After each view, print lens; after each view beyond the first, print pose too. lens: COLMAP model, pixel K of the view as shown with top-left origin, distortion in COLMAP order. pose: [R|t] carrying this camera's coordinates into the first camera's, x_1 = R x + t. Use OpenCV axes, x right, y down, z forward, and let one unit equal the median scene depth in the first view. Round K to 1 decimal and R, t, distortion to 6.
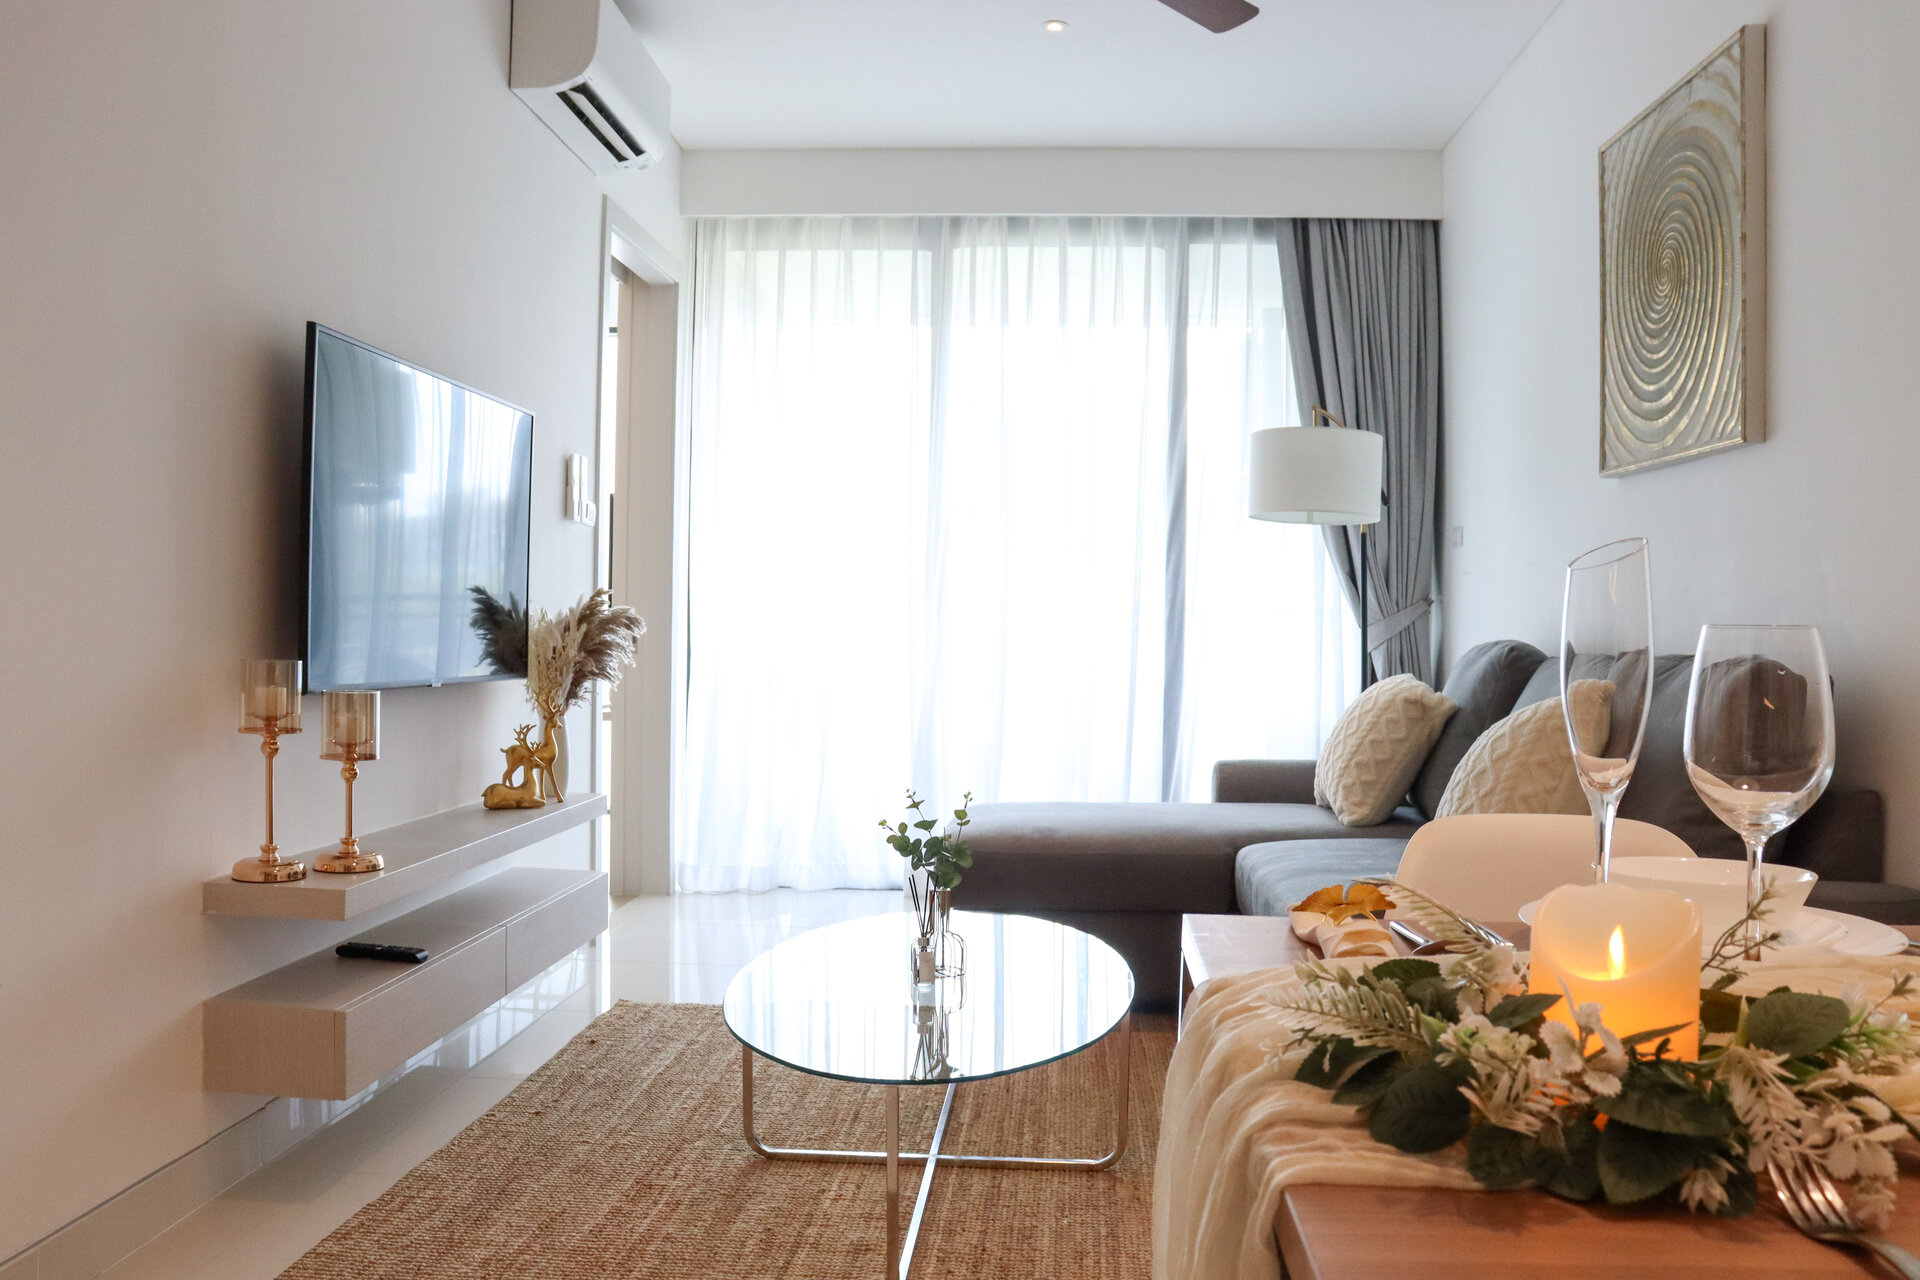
lens RADIAL K [[1574.1, 0, 972.1], [0, 1574.1, 642.9], [0, 0, 1]] dist [-0.173012, 0.150244]
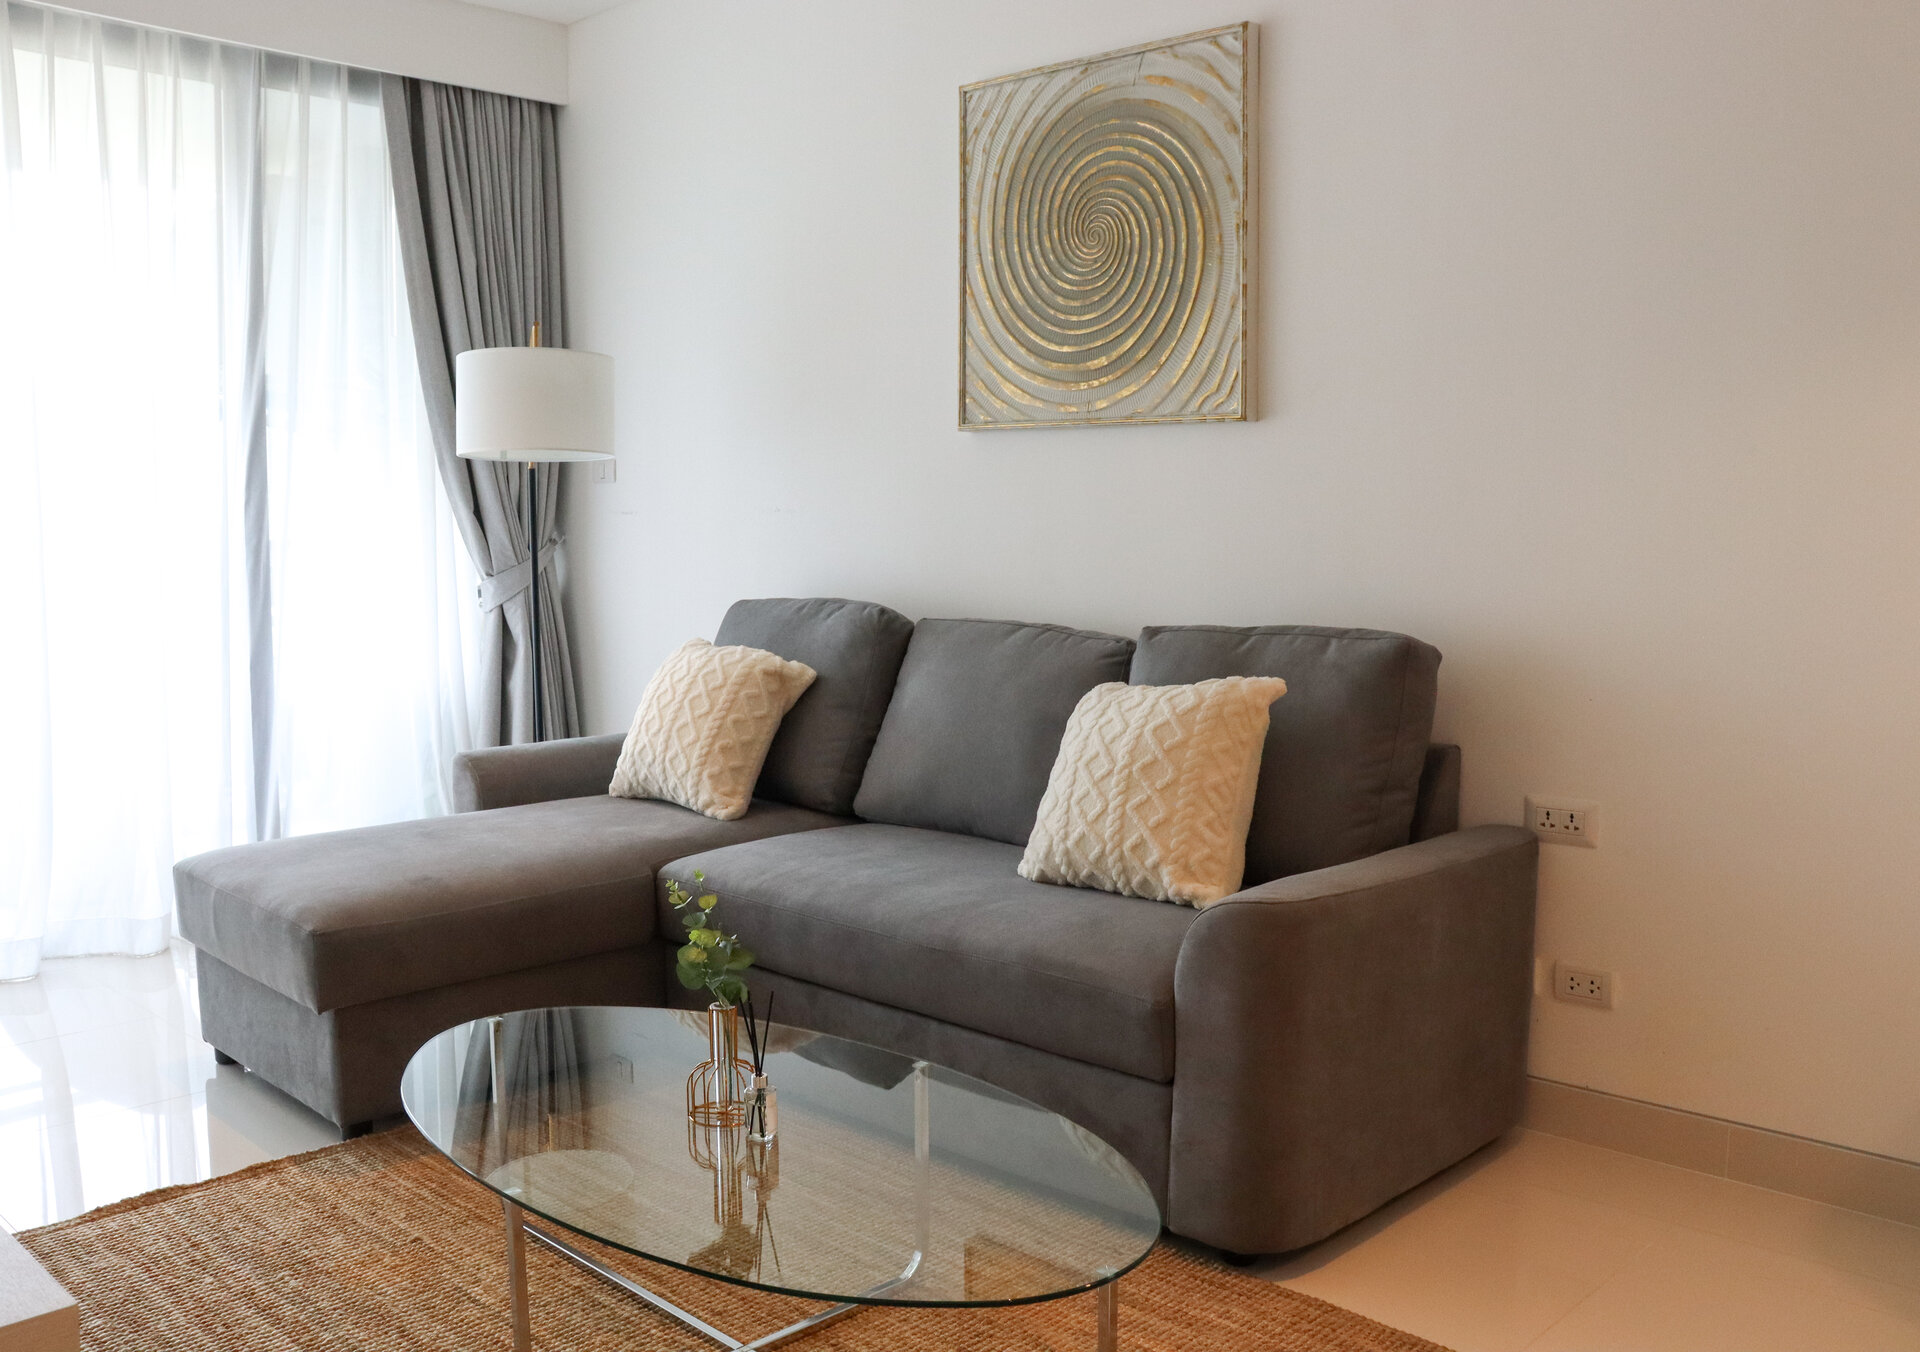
lens RADIAL K [[1677.7, 0, 969.5], [0, 1677.7, 673.7], [0, 0, 1]] dist [-0.175723, 0.171210]
pose [[0.652912, -0.083778, 0.752786, -0.270305], [0.017983, 0.995298, 0.095171, -0.038019], [-0.757220, -0.048601, 0.651349, 0.205251]]
